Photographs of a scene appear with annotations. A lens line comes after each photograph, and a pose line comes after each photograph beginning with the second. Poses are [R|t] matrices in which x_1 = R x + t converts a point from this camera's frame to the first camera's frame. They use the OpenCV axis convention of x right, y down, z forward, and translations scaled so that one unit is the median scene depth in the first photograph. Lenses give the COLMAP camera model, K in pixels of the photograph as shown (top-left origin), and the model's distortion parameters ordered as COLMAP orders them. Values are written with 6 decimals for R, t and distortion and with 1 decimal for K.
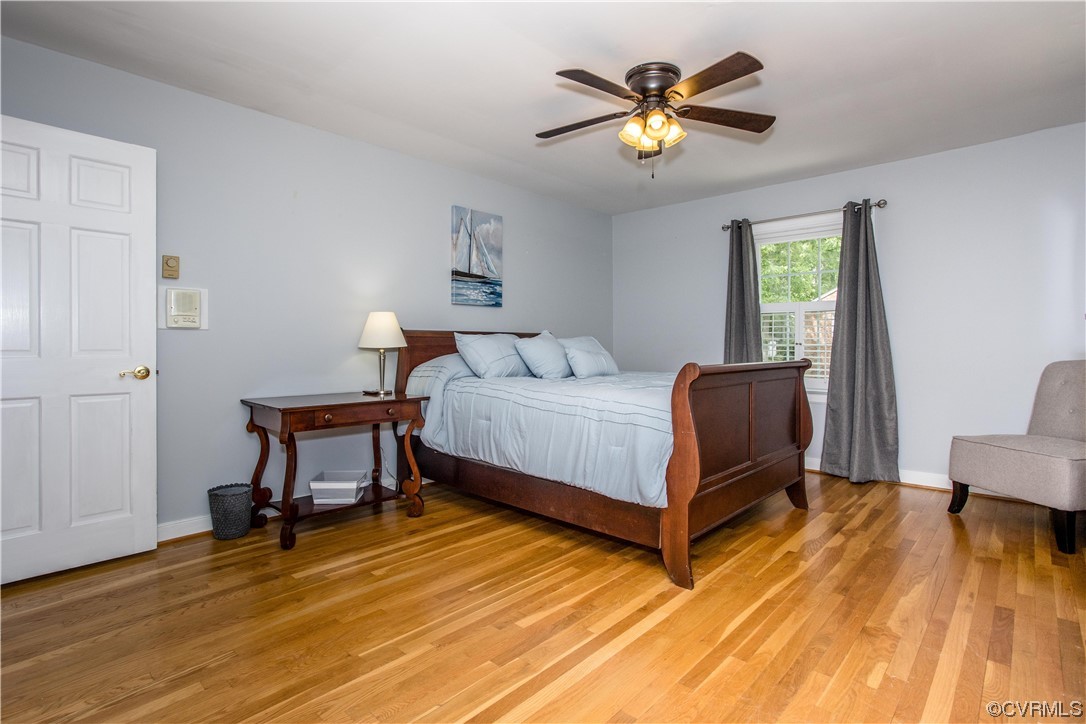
lens RADIAL K [[535.7, 0, 544.1], [0, 535.7, 337.7], [0, 0, 1]] dist [-0.052004, 0.025842]
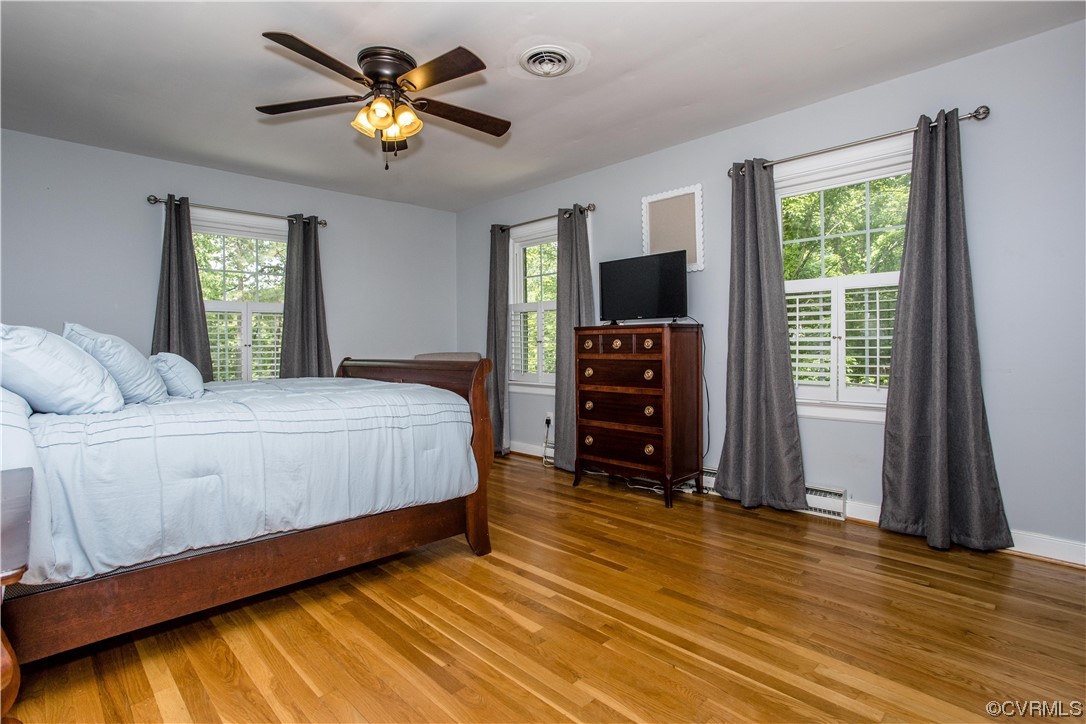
lens RADIAL K [[535.7, 0, 544.1], [0, 535.7, 337.7], [0, 0, 1]] dist [-0.052004, 0.025842]
pose [[0.054593, 0.010815, 0.998450, -0.748539], [-0.000776, 0.999941, -0.010789, 0.013408], [-0.998508, -0.000186, 0.054598, 0.685951]]
